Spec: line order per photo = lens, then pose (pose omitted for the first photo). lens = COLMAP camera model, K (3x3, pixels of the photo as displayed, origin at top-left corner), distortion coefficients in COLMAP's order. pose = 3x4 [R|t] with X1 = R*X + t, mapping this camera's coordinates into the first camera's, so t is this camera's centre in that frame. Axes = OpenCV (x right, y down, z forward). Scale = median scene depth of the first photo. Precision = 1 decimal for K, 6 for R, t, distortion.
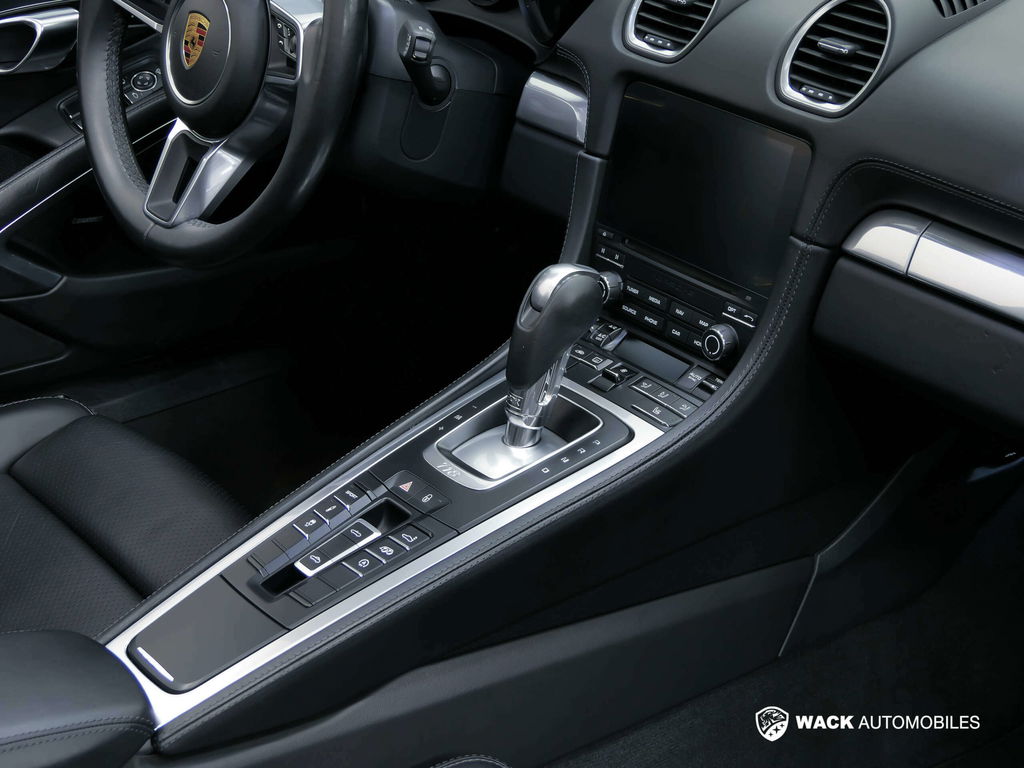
lens RADIAL K [[1968.0, 0, 511.4], [0, 1968.0, 382.9], [0, 0, 1]] dist [-0.017111, 0.000000]
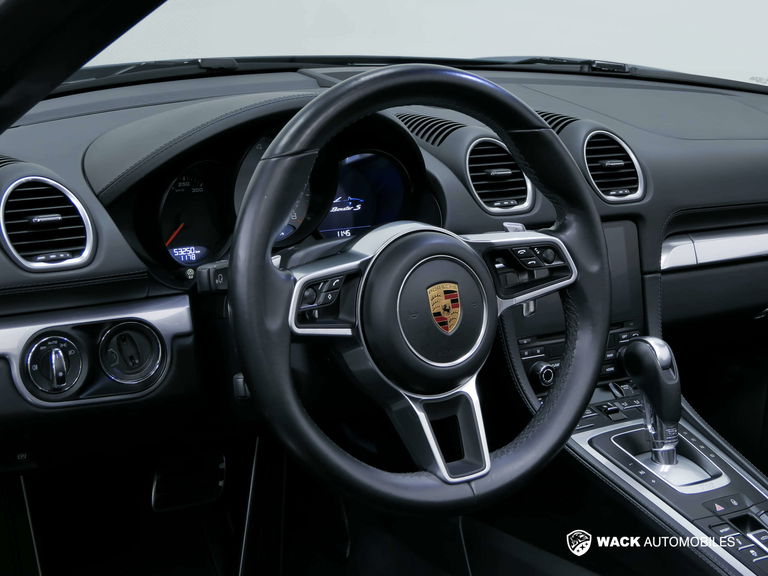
lens RADIAL K [[1415.0, 0, 384.8], [0, 1415.0, 287.2], [0, 0, 1]] dist [-0.024883, 0.000000]
pose [[0.059915, -0.272088, 0.960405, -0.973670], [0.373839, 0.898228, 0.231151, -0.404280], [-0.925556, 0.345187, 0.155534, 0.975126]]
